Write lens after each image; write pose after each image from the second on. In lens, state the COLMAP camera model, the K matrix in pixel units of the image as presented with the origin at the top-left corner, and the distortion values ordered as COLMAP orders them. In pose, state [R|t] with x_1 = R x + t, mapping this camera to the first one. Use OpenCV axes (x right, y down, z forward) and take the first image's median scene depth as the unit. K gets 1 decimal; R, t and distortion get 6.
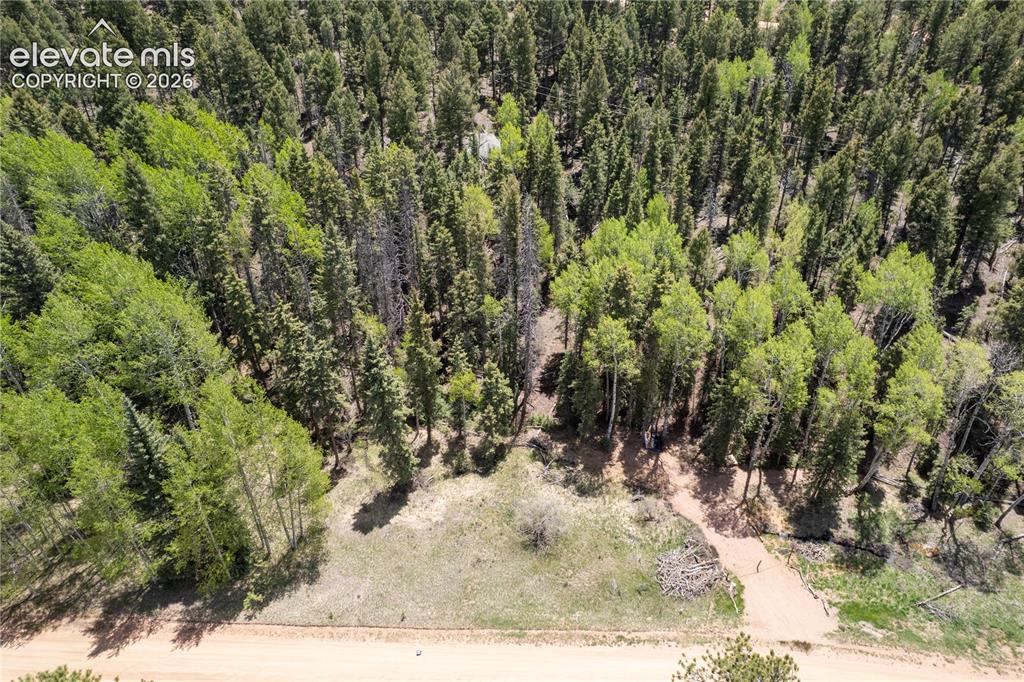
lens RADIAL K [[650.8, 0, 512.0], [0, 650.8, 341.0], [0, 0, 1]] dist [-0.088189, 0.074636]
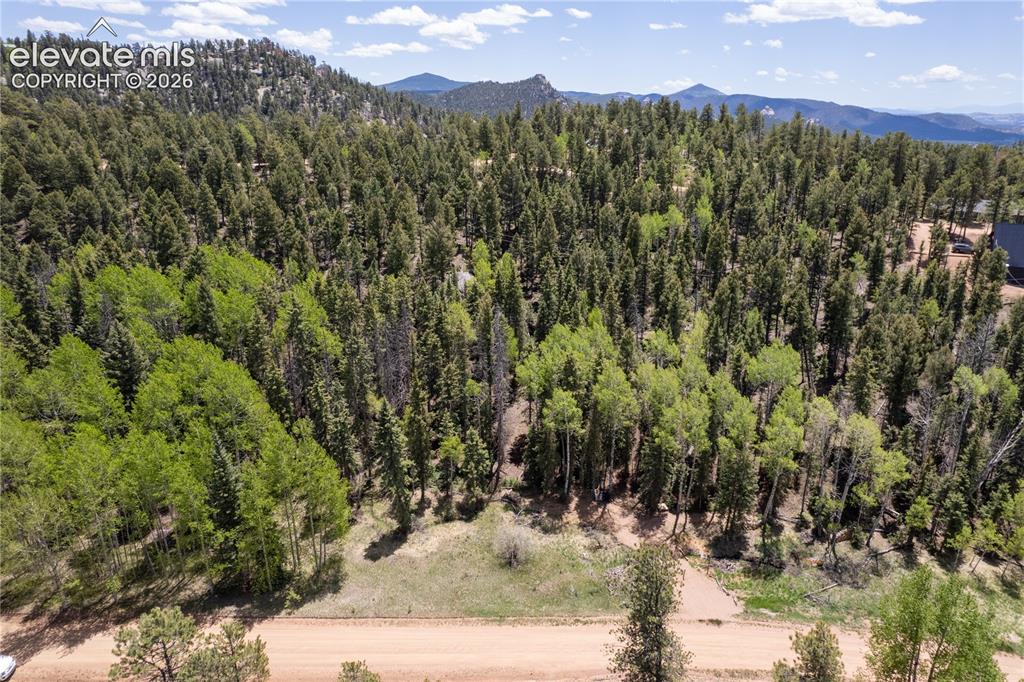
lens RADIAL K [[650.8, 0, 512.0], [0, 650.8, 341.0], [0, 0, 1]] dist [-0.088189, 0.074636]
pose [[0.998491, -0.013731, 0.053175, -0.018530], [0.025684, 0.972586, -0.231119, 0.153516], [-0.048544, 0.232136, 0.971471, -0.292080]]
